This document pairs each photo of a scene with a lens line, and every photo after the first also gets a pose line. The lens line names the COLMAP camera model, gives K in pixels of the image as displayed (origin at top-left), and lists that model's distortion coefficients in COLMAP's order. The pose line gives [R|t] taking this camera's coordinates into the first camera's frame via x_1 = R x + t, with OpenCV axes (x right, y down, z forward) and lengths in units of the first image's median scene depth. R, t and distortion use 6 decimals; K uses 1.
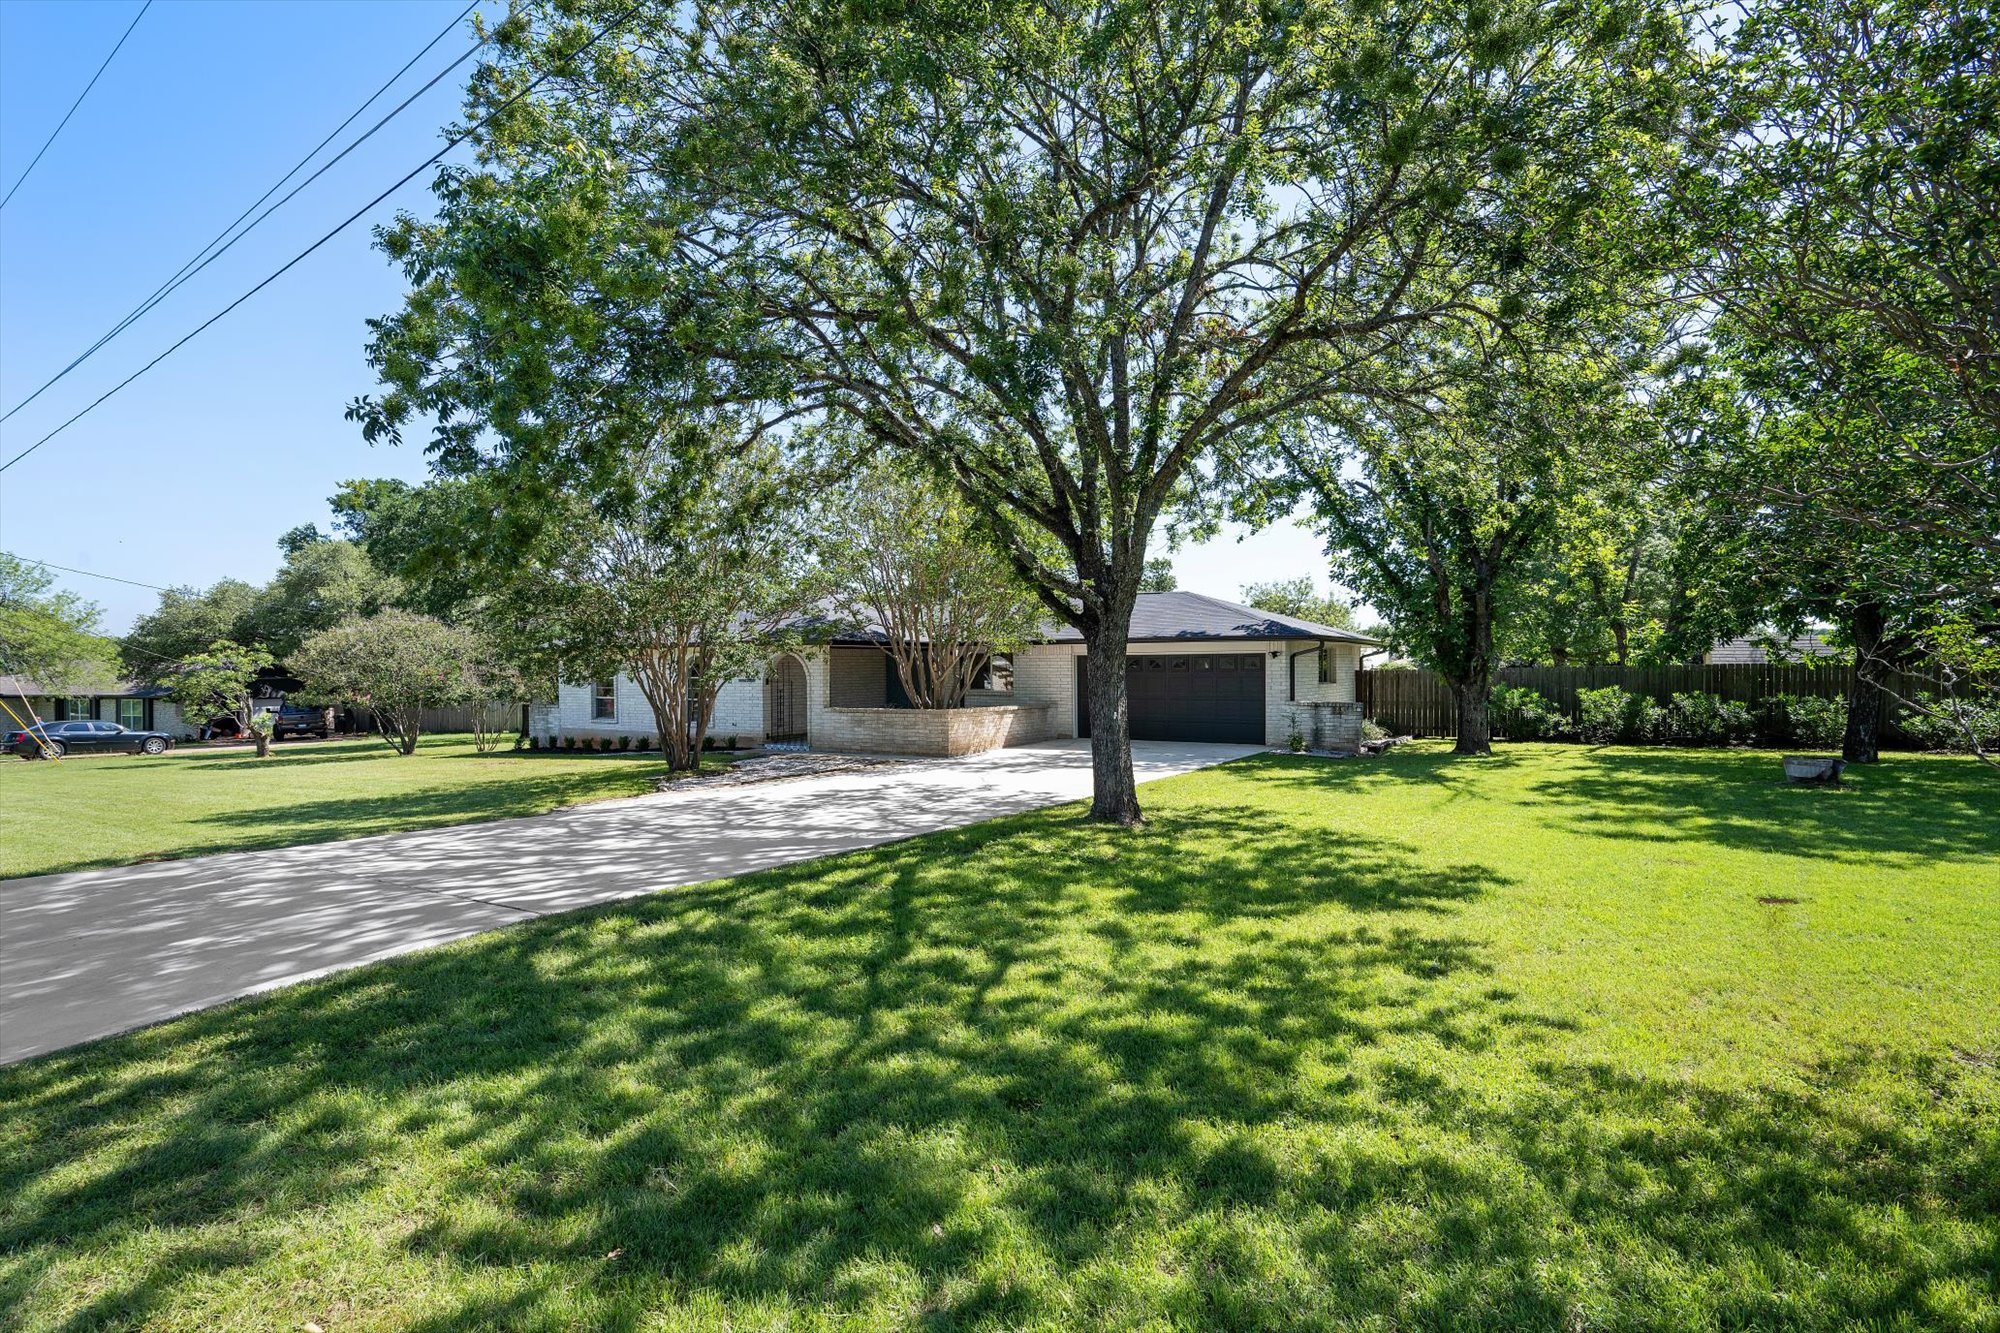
lens RADIAL K [[938.5, 0, 998.5], [0, 938.5, 679.5], [0, 0, 1]] dist [-0.001362, -0.000001]
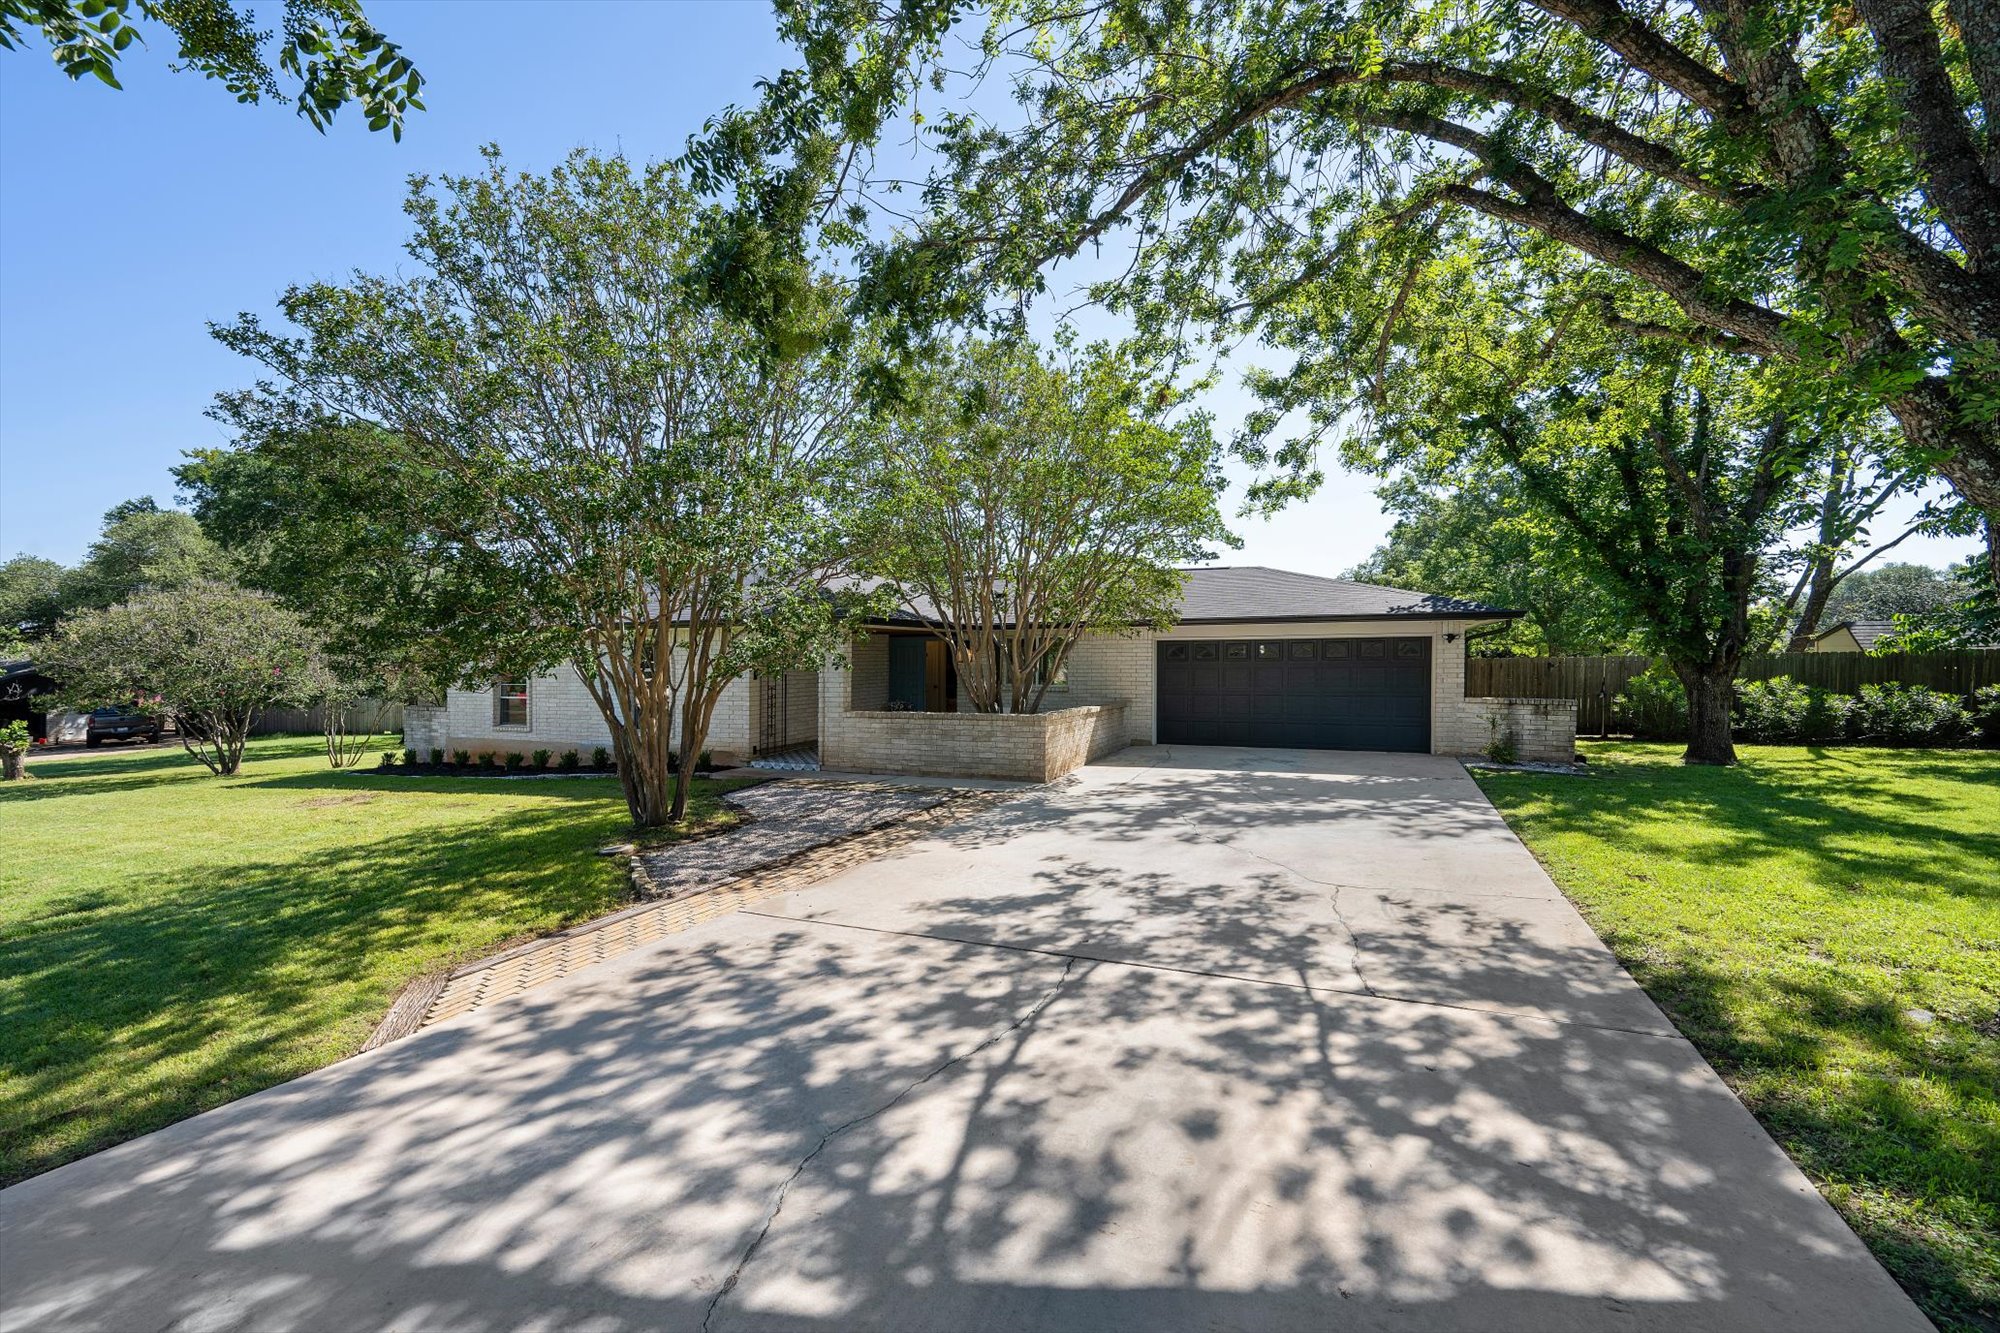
lens RADIAL K [[787.0, 0, 1008.1], [0, 787.0, 657.5], [0, 0, 1]] dist [-0.001018, -0.000216]
pose [[0.986216, -0.000340, 0.165464, -0.130321], [0.003337, 0.999835, -0.017838, -0.000282], [-0.165431, 0.018144, 0.986055, 0.307470]]
